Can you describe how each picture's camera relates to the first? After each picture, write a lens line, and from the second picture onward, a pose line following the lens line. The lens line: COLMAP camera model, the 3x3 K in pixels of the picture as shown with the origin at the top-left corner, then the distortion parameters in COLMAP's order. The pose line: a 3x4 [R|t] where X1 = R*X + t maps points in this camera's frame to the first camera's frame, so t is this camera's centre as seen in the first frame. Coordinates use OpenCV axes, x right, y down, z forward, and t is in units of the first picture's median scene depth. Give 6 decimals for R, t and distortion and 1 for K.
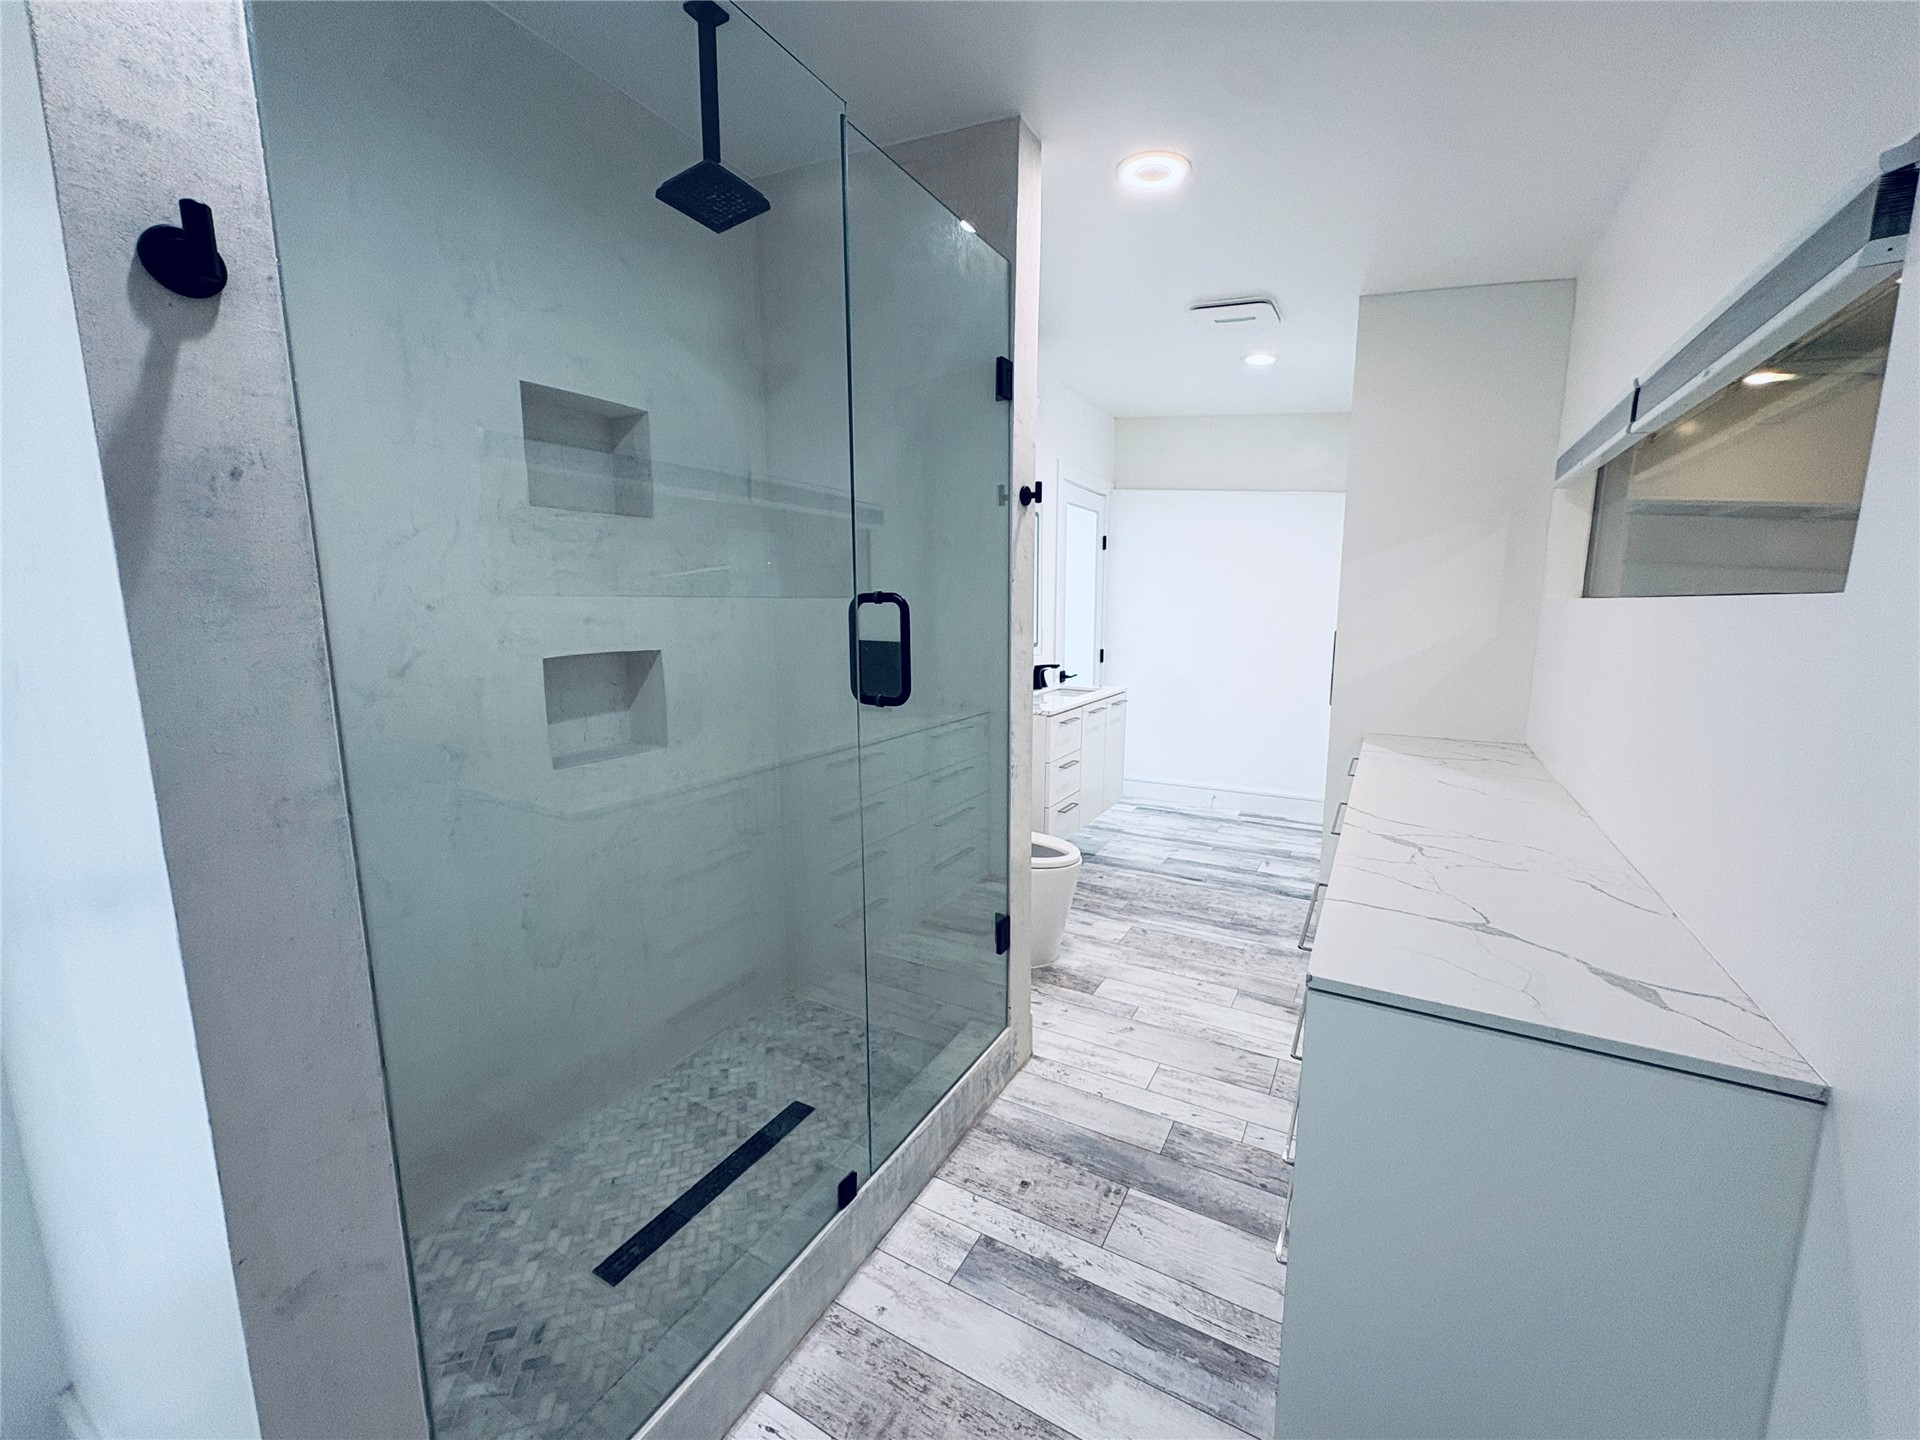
lens RADIAL K [[769.4, 0, 960.0], [0, 769.4, 720.0], [0, 0, 1]] dist [0.002944, 0.000134]
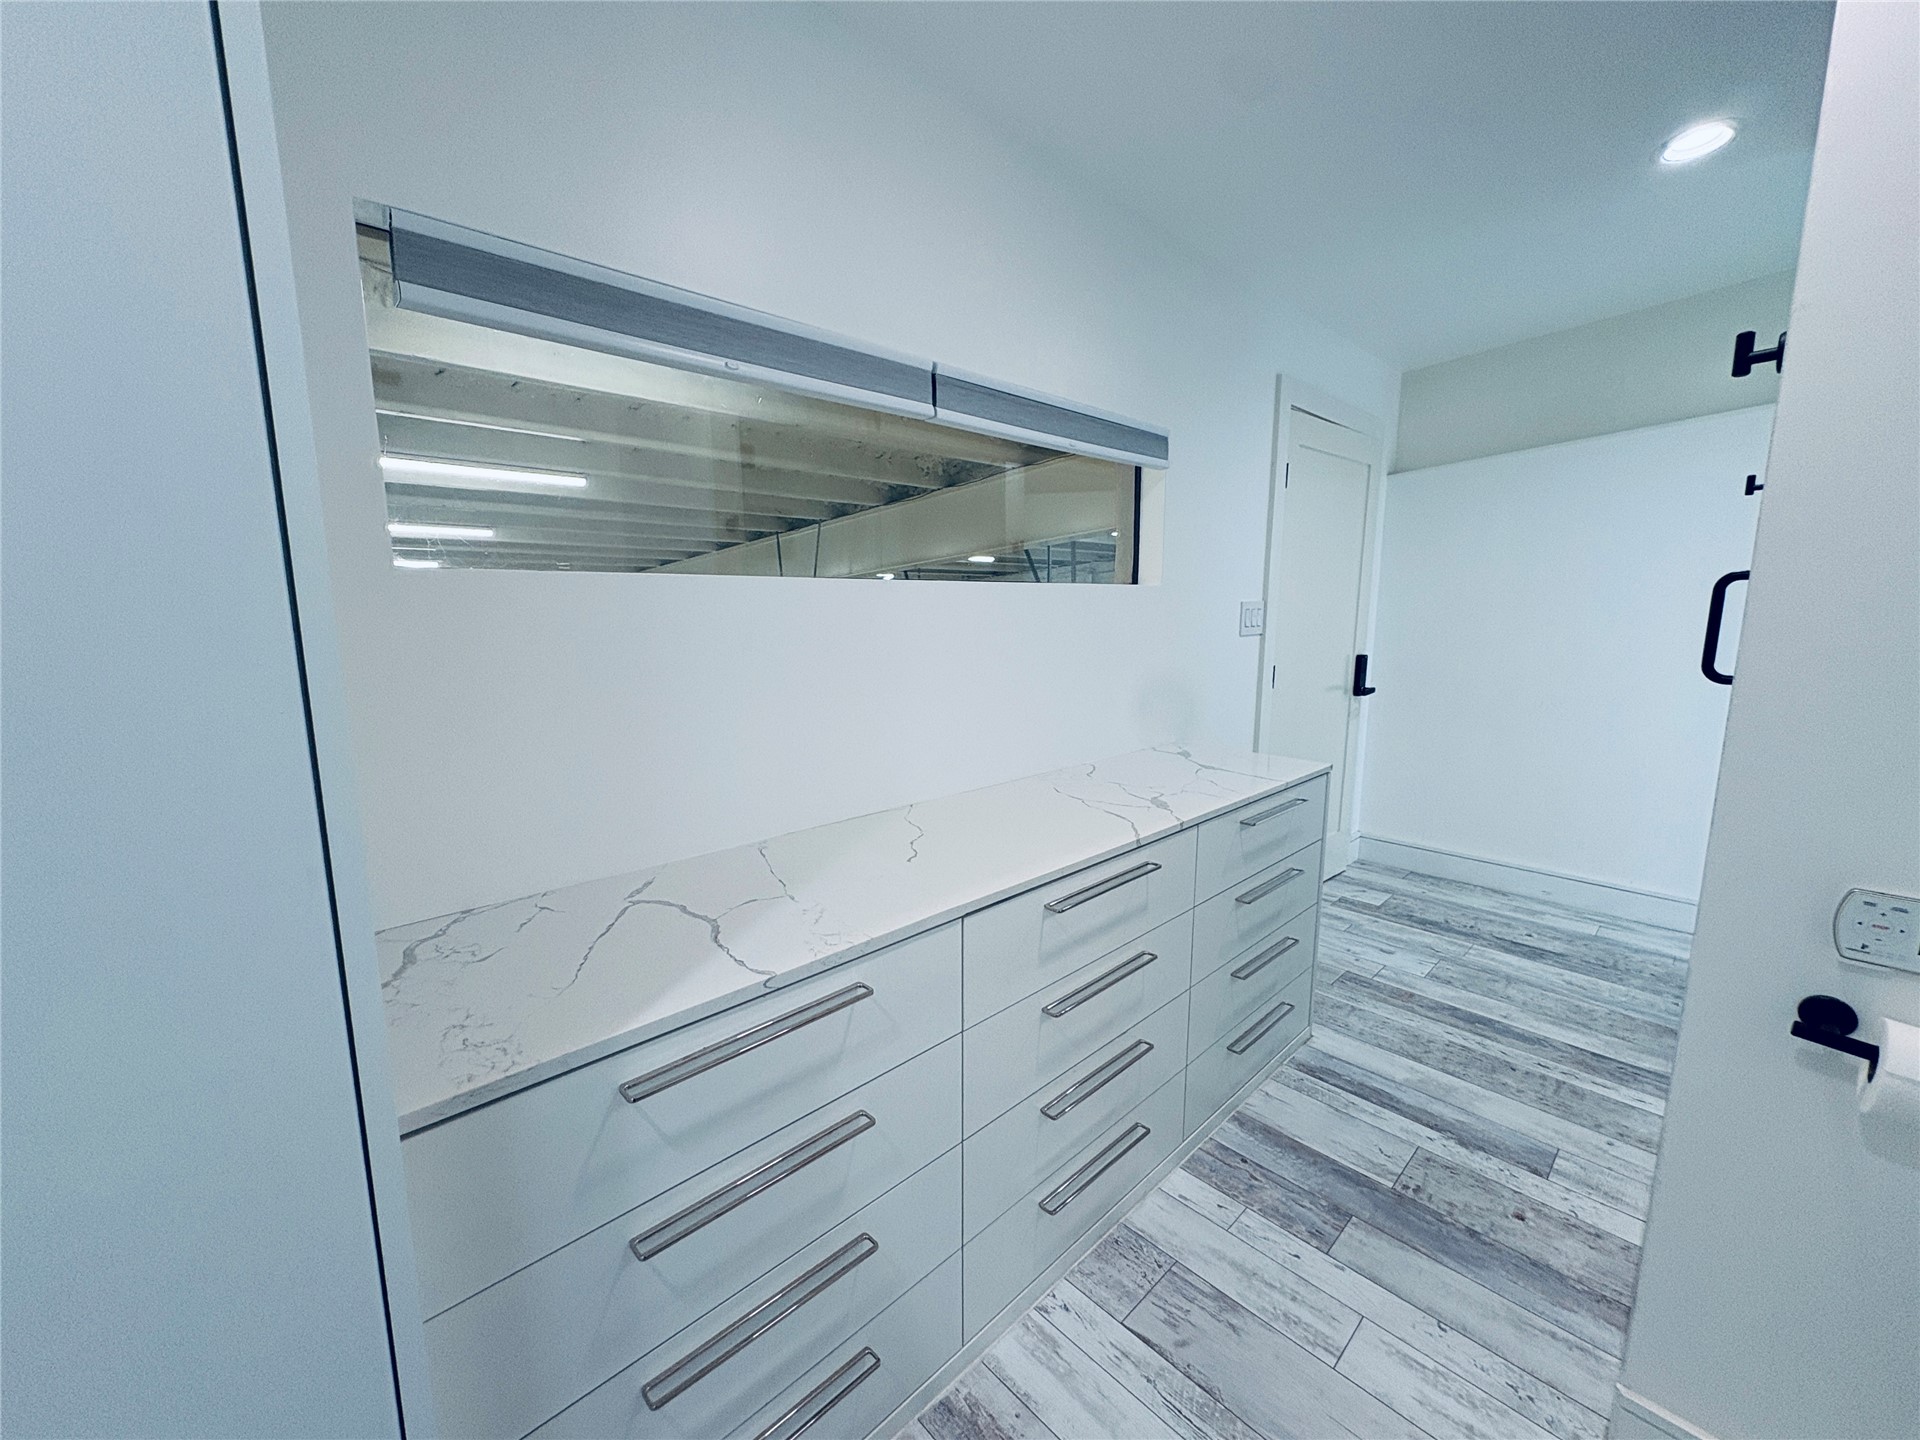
lens RADIAL K [[769.4, 0, 960.0], [0, 769.4, 720.0], [0, 0, 1]] dist [0.002944, 0.000134]
pose [[-0.958247, -0.041841, 0.282865, 0.482725], [0.046559, 0.953204, 0.298720, -0.264866], [-0.282127, 0.299417, -0.911457, 1.829230]]
